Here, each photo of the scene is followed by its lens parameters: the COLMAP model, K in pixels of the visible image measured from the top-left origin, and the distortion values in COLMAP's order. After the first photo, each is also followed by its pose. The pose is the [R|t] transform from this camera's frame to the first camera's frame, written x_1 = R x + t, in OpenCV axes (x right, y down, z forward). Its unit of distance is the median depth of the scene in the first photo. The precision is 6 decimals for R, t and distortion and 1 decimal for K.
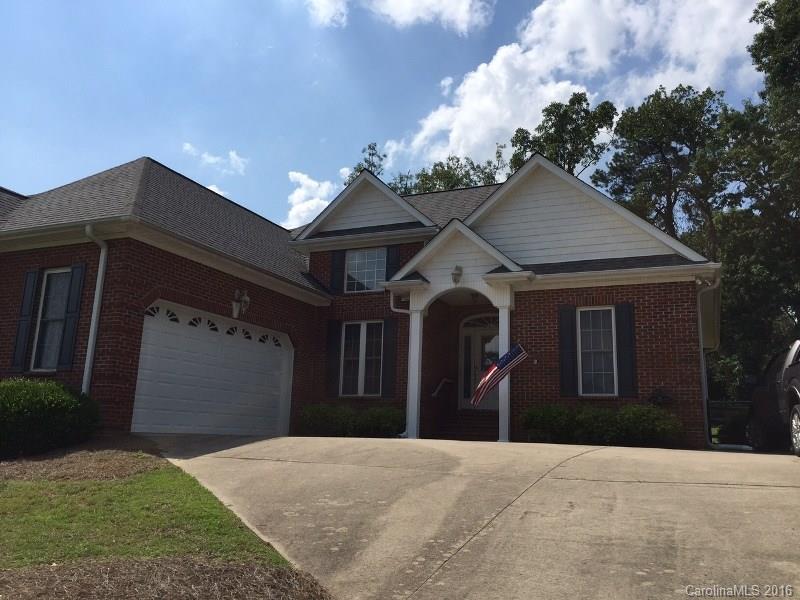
lens RADIAL K [[679.7, 0, 400.0], [0, 679.7, 300.0], [0, 0, 1]] dist [0.150030, -0.194903]
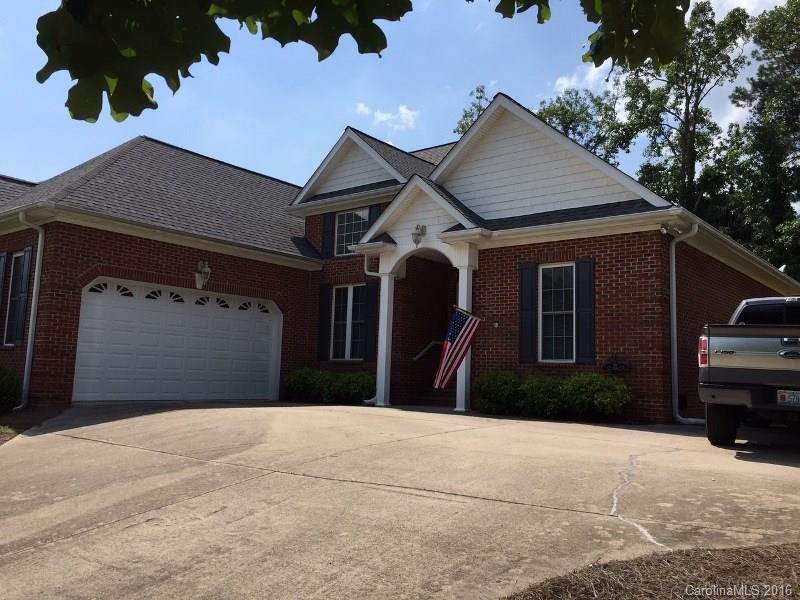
lens RADIAL K [[667.6, 0, 400.0], [0, 667.6, 300.0], [0, 0, 1]] dist [0.129280, -0.177735]
pose [[0.963067, -0.027282, -0.267875, 0.295041], [0.048855, 0.996046, 0.074198, -0.016301], [0.264792, -0.084544, 0.960592, 0.092987]]
